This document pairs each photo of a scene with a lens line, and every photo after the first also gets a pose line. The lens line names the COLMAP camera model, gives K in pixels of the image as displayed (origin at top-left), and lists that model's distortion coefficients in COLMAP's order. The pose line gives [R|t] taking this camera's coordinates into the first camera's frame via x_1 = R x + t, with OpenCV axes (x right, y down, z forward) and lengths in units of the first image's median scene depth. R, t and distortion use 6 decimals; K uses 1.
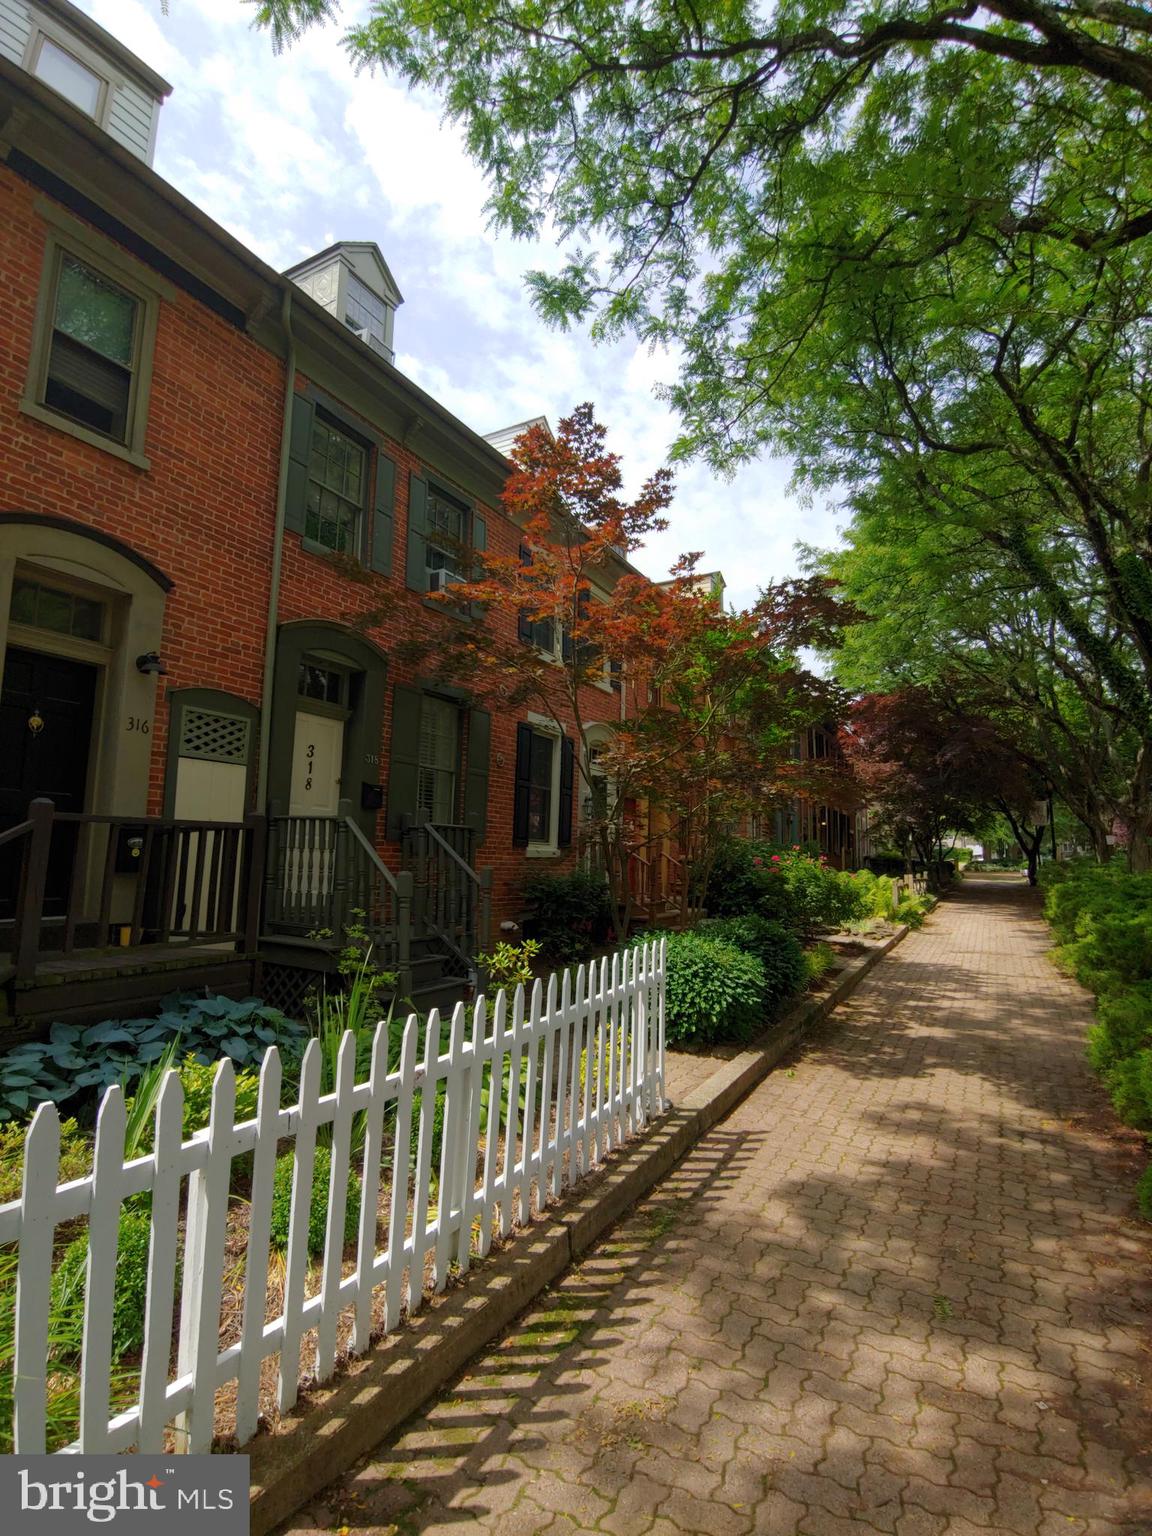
lens RADIAL K [[770.7, 0, 573.4], [0, 770.7, 764.3], [0, 0, 1]] dist [0.016446, -0.020669]
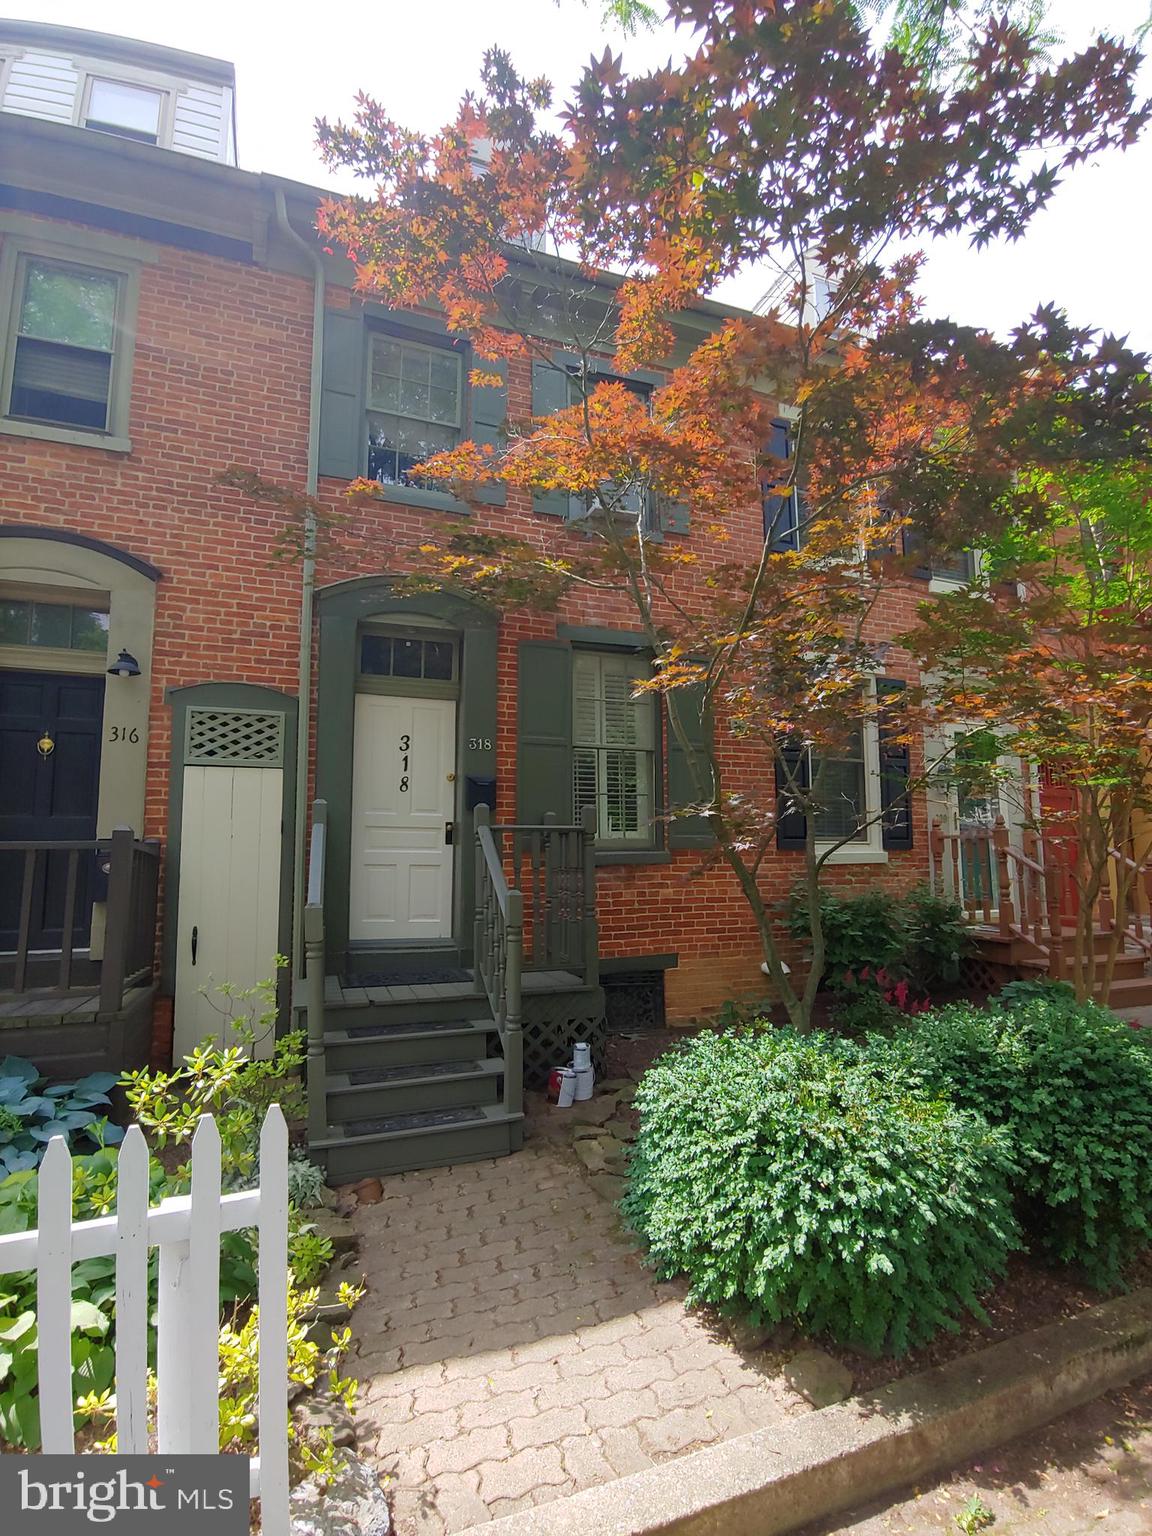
lens RADIAL K [[770.7, 0, 573.4], [0, 770.7, 764.3], [0, 0, 1]] dist [0.016446, -0.020669]
pose [[0.760936, -0.102543, -0.640672, 0.367213], [0.100892, 0.994122, -0.039283, 0.065554], [0.640934, -0.034747, 0.766809, 0.606214]]
